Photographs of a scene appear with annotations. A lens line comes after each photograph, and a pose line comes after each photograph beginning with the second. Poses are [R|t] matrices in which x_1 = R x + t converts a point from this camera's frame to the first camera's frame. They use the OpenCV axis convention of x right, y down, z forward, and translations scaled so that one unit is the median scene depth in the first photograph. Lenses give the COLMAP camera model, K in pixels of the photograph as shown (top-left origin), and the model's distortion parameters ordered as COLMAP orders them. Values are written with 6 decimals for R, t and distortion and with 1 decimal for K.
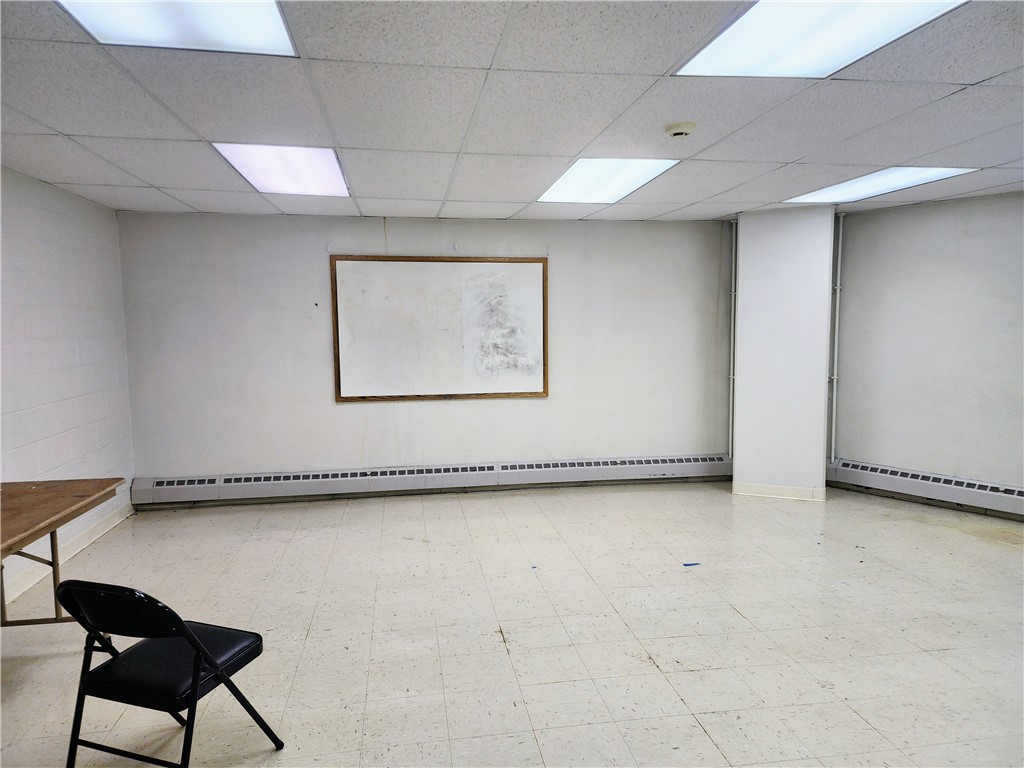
lens RADIAL K [[701.7, 0, 518.5], [0, 701.7, 391.9], [0, 0, 1]] dist [0.070071, -0.059827]
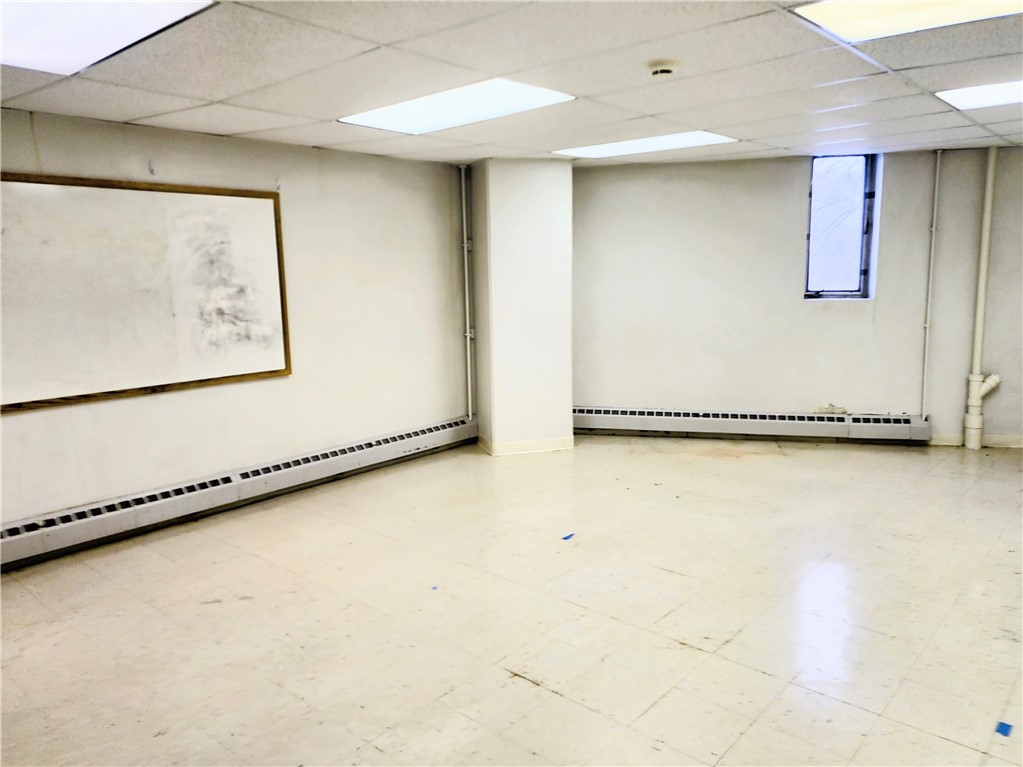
lens RADIAL K [[758.8, 0, 515.9], [0, 758.8, 376.3], [0, 0, 1]] dist [0.050804, -0.028406]
pose [[0.755726, -0.099928, 0.647219, -0.320144], [0.071675, 0.994974, 0.069929, -0.032358], [-0.650954, -0.006458, 0.759090, 0.203087]]
